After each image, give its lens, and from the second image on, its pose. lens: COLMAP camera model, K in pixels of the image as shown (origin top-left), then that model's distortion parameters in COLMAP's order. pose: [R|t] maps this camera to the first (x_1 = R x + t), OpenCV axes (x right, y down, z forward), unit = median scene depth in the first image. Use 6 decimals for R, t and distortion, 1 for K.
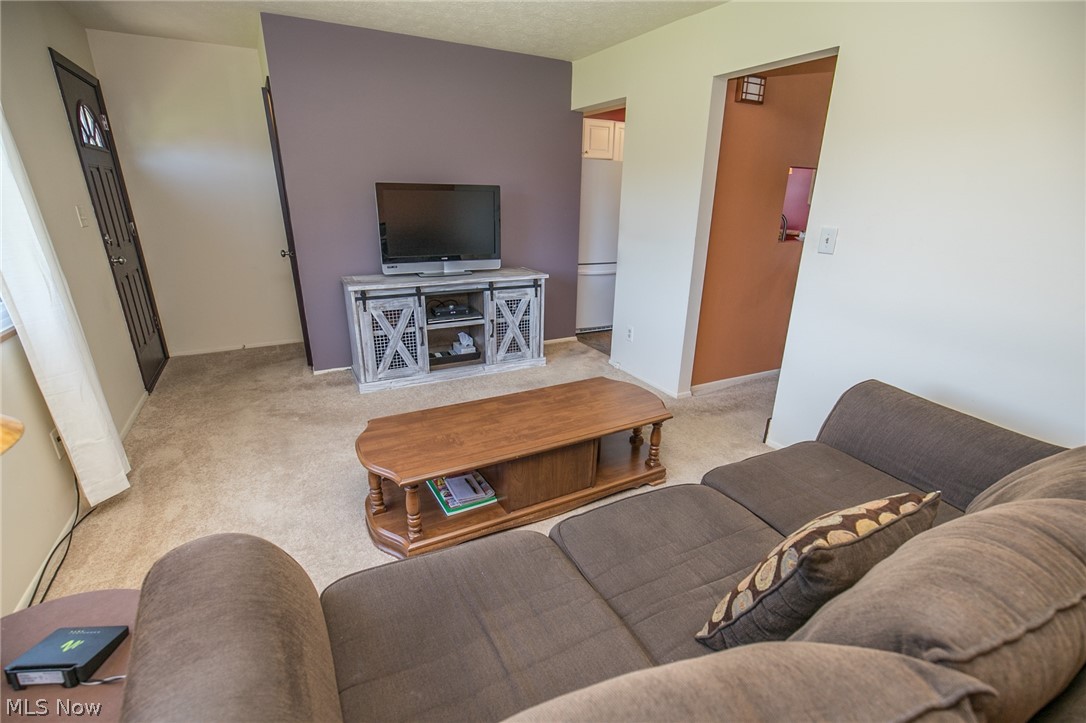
lens RADIAL K [[491.4, 0, 544.1], [0, 491.4, 373.0], [0, 0, 1]] dist [-0.018983, 0.005991]
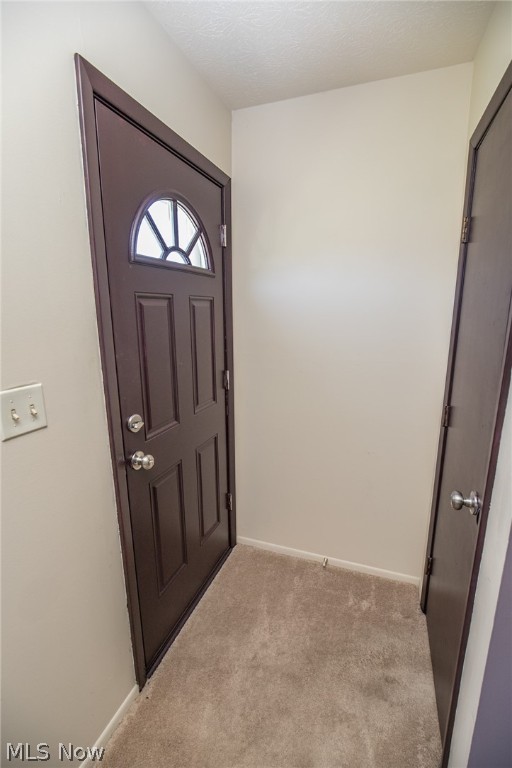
lens RADIAL K [[347.5, 0, 274.7], [0, 347.5, 383.1], [0, 0, 1]] dist [-0.018983, 0.005991]
pose [[0.689930, 0.143413, -0.709528, -0.449550], [-0.245152, 0.968548, -0.042612, -0.293220], [0.681100, 0.203342, 0.703388, 0.710412]]
